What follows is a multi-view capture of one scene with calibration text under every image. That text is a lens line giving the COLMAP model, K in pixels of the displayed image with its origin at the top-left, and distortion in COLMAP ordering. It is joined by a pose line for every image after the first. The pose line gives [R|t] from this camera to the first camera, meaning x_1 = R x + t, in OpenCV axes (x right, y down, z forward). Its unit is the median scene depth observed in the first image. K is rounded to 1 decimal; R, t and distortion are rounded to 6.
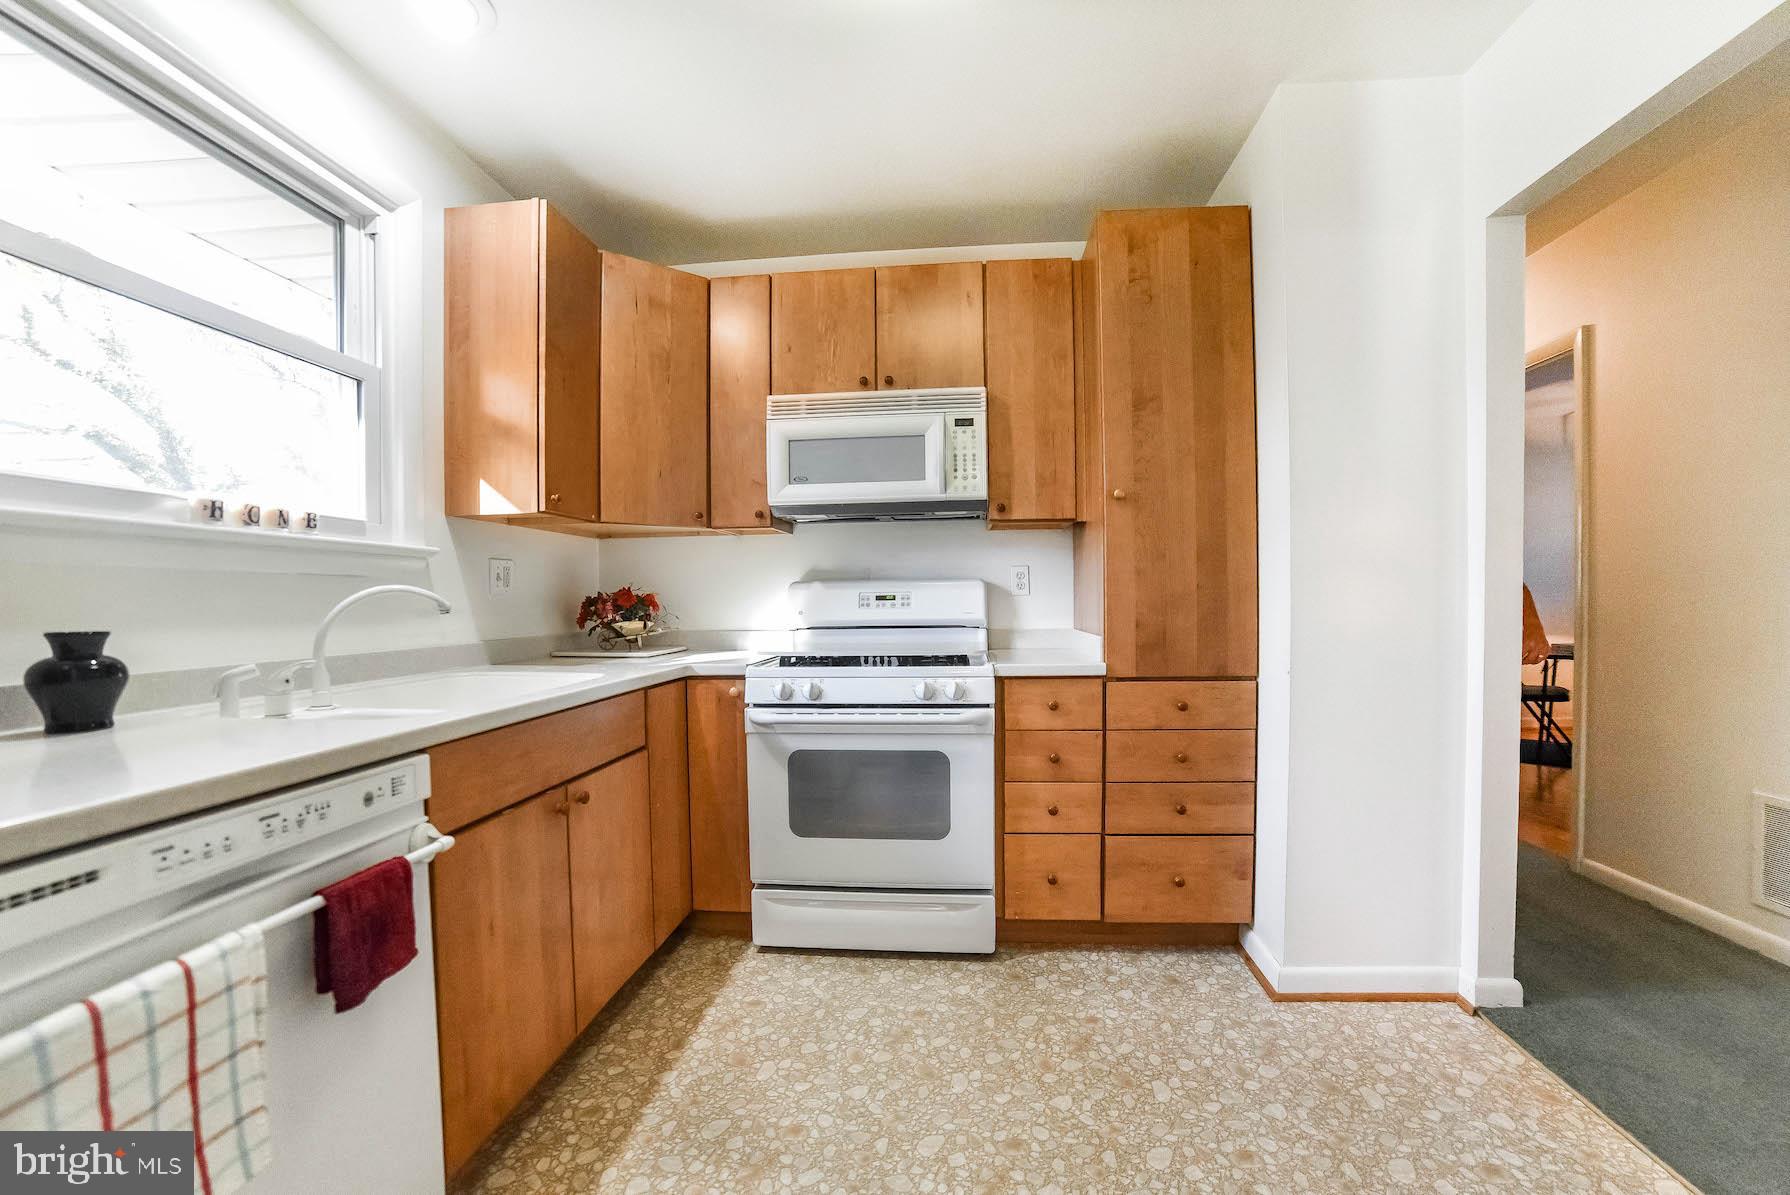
lens RADIAL K [[727.7, 0, 905.7], [0, 727.7, 613.4], [0, 0, 1]] dist [-0.088496, 0.039707]
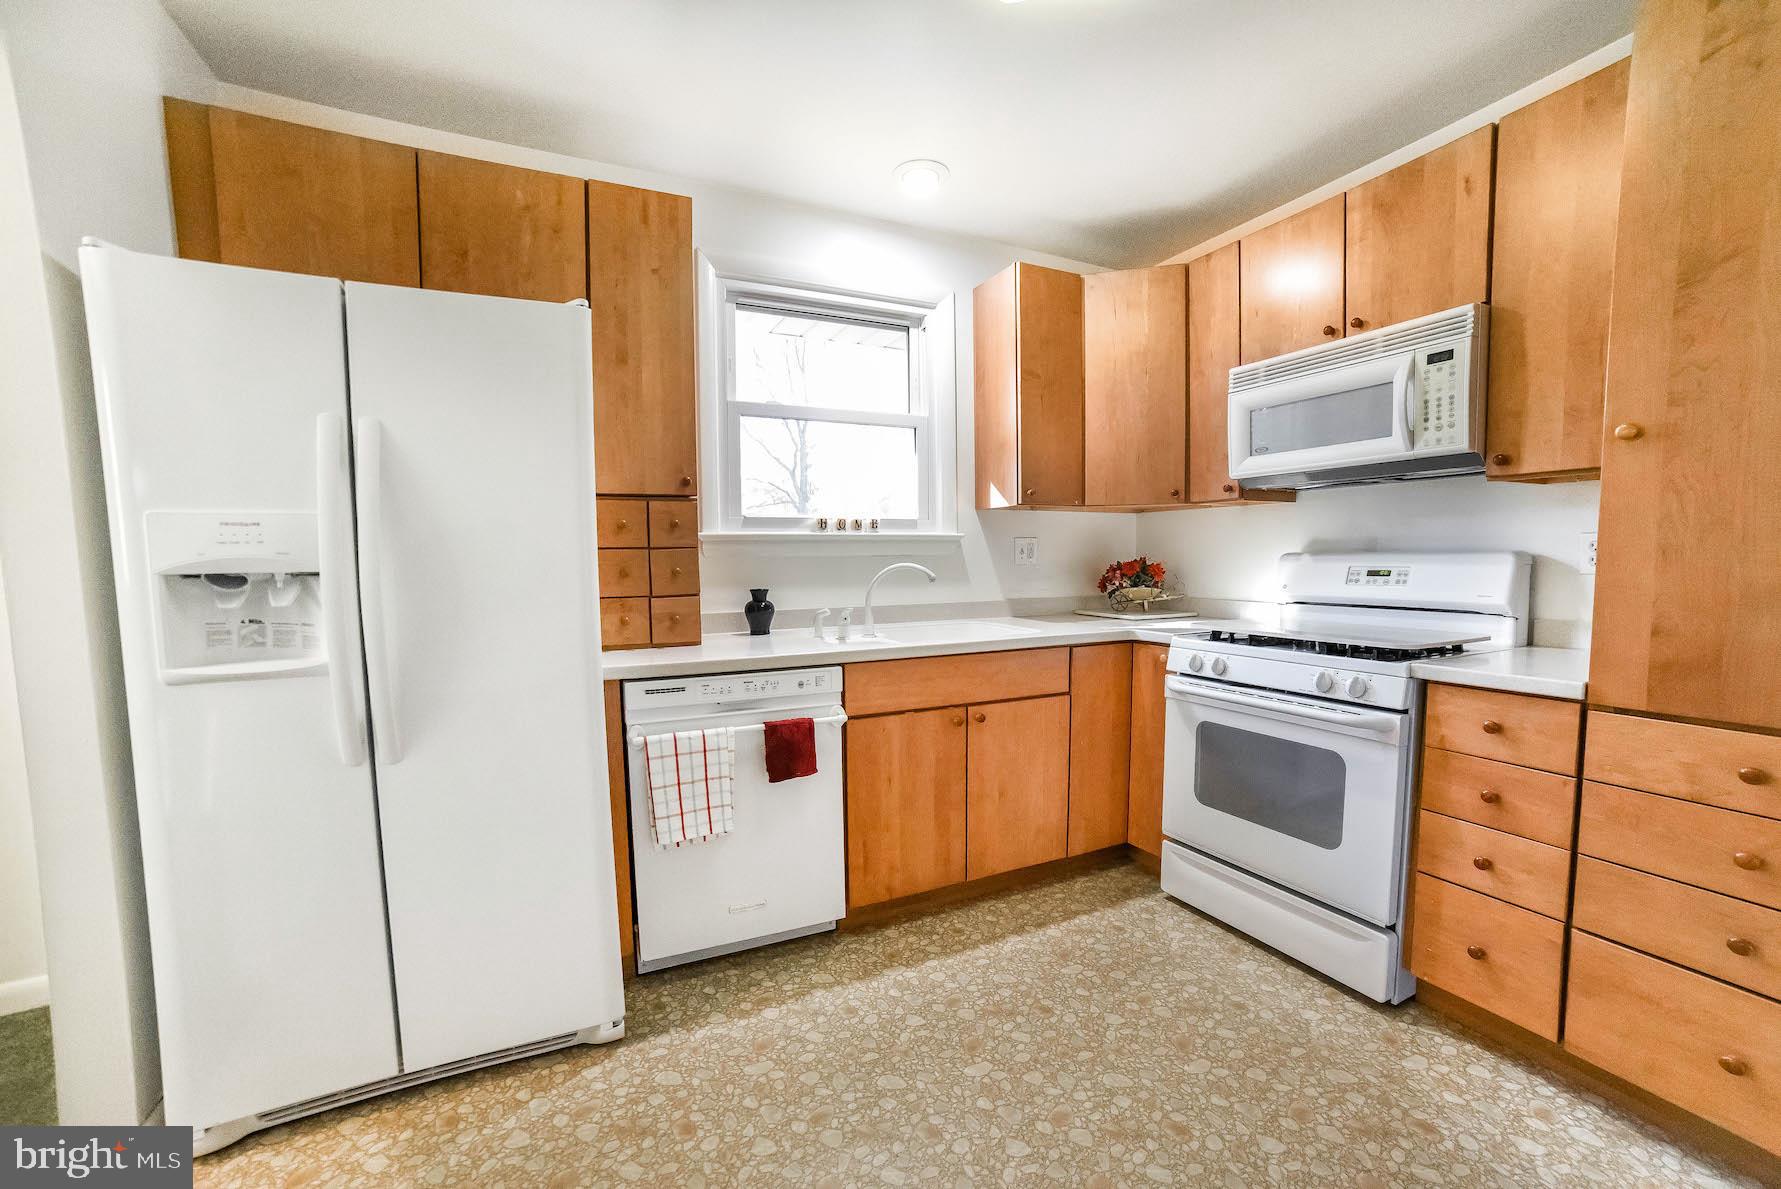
lens RADIAL K [[732.0, 0, 892.8], [0, 732.0, 611.7], [0, 0, 1]] dist [-0.088433, 0.039449]
pose [[0.515021, 0.070853, -0.854244, 0.498971], [-0.012255, 0.997085, 0.075312, -0.040562], [0.857090, -0.028318, 0.514388, 0.092929]]
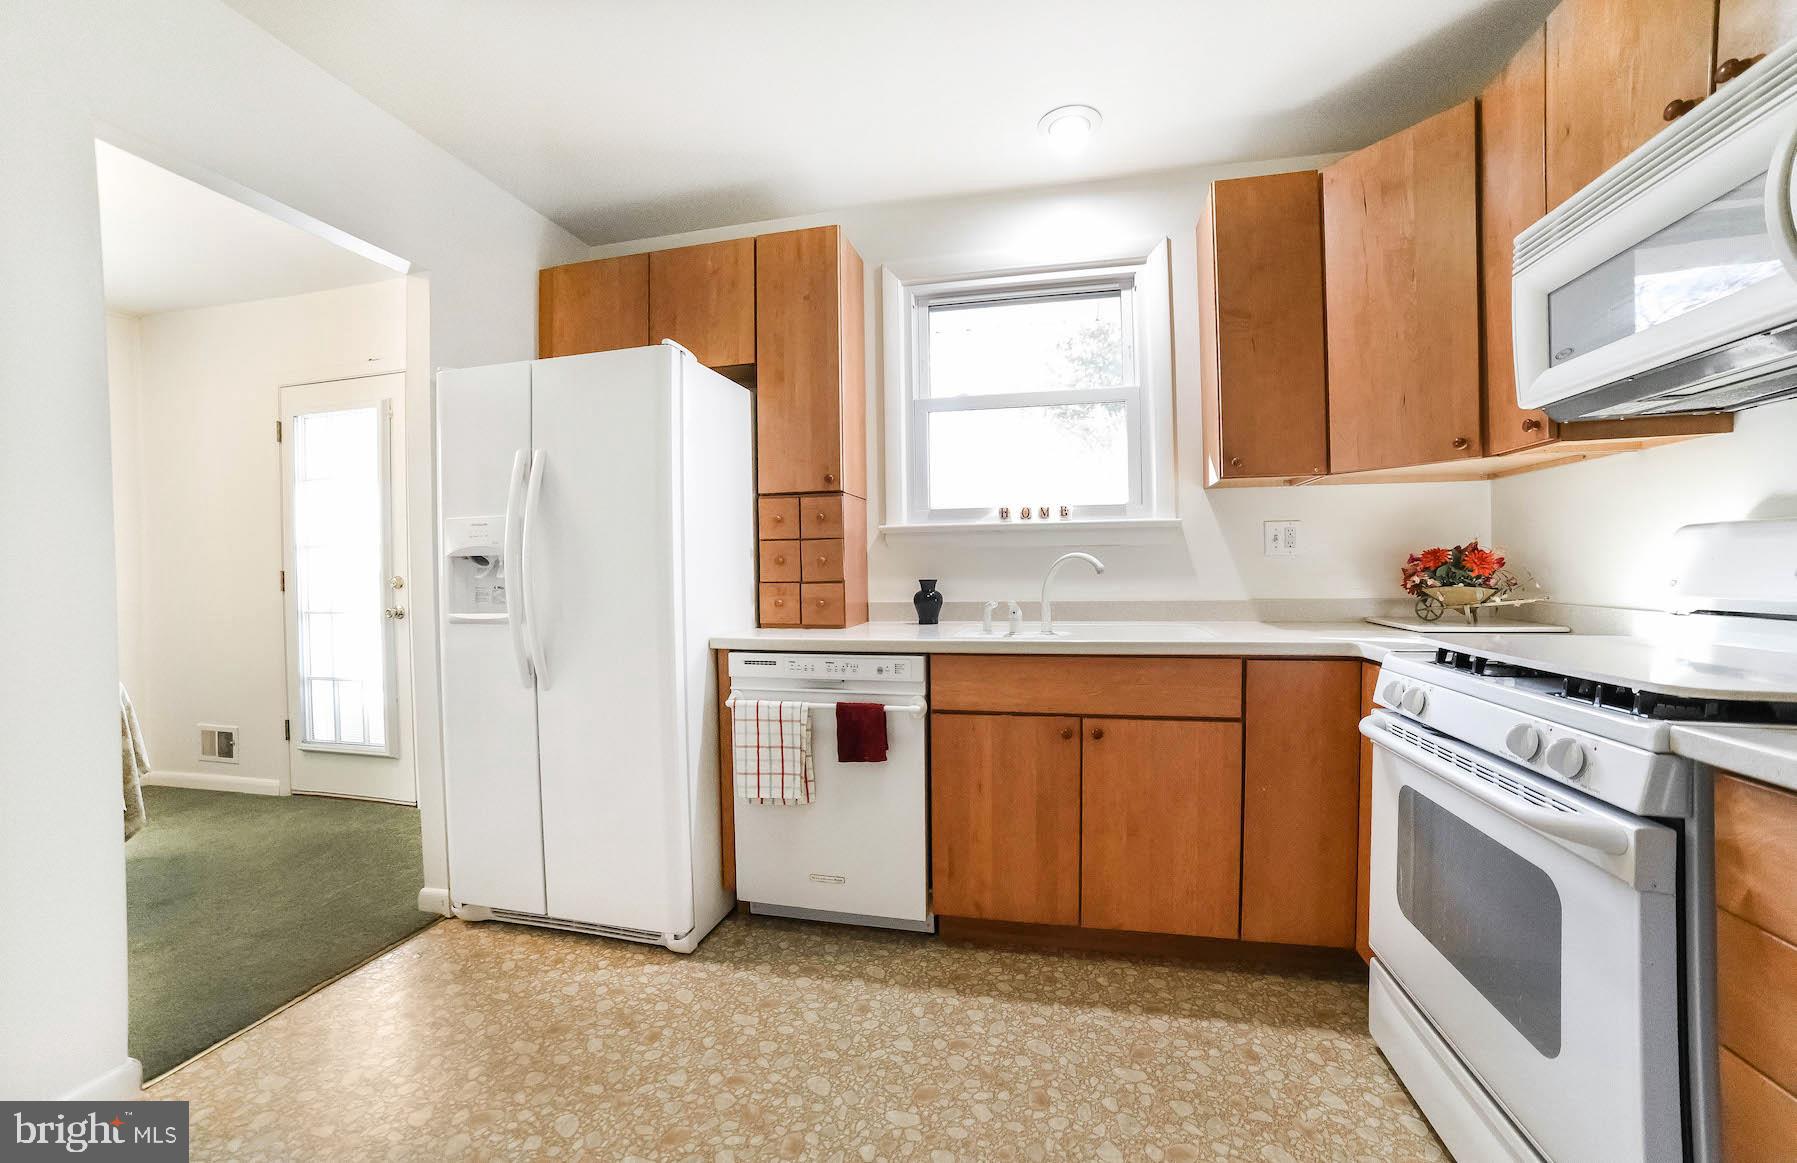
lens RADIAL K [[727.1, 0, 898.5], [0, 727.1, 581.5], [0, 0, 1]] dist [-0.087954, 0.036905]
pose [[-0.147509, 0.029527, -0.988620, 0.564499], [-0.004883, 0.999520, 0.030581, -0.018449], [0.989049, 0.009339, -0.147294, 0.637683]]
